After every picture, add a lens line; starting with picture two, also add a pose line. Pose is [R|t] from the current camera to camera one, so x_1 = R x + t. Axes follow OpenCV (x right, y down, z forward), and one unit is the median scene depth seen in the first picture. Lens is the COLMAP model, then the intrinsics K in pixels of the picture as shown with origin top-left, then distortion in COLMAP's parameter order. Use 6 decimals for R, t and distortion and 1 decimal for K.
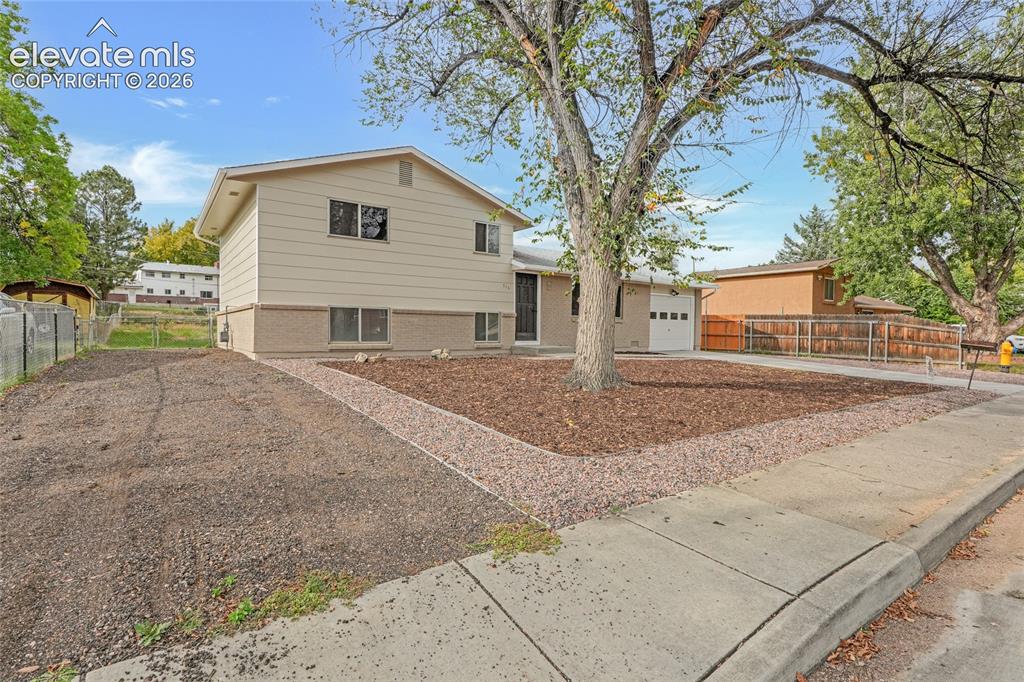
lens RADIAL K [[497.9, 0, 515.2], [0, 497.9, 338.7], [0, 0, 1]] dist [0.006295, 0.000179]
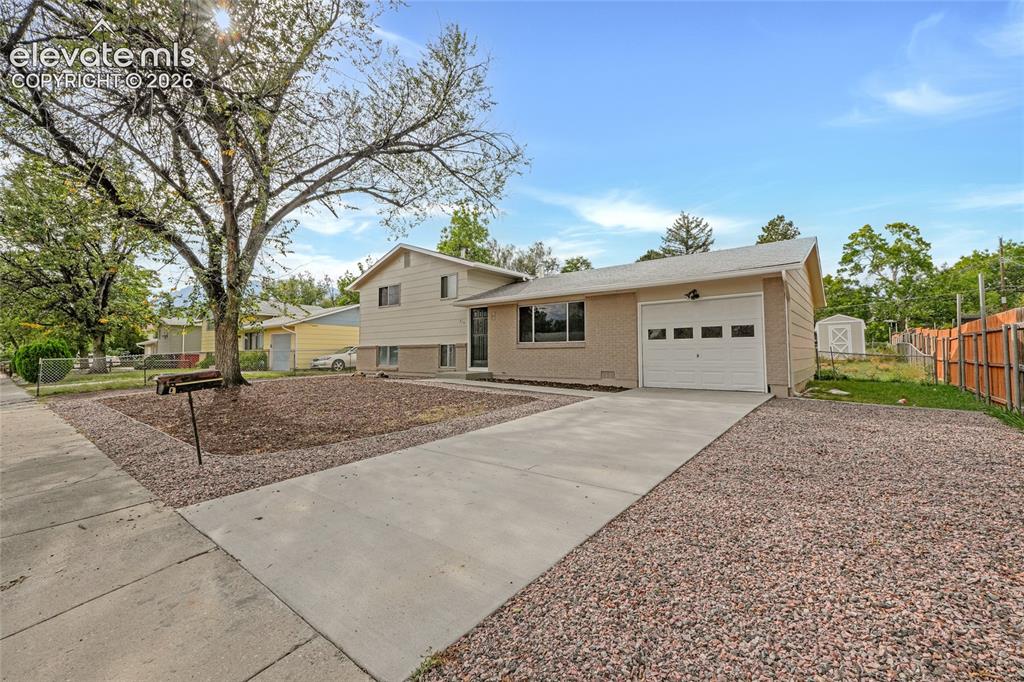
lens RADIAL K [[435.0, 0, 509.2], [0, 435.0, 341.5], [0, 0, 1]] dist [-0.002249, -0.000098]
pose [[0.252470, -0.045490, -0.966535, 1.016050], [-0.012941, 0.998646, -0.050381, -0.005616], [0.967518, 0.025227, 0.251539, 0.834773]]
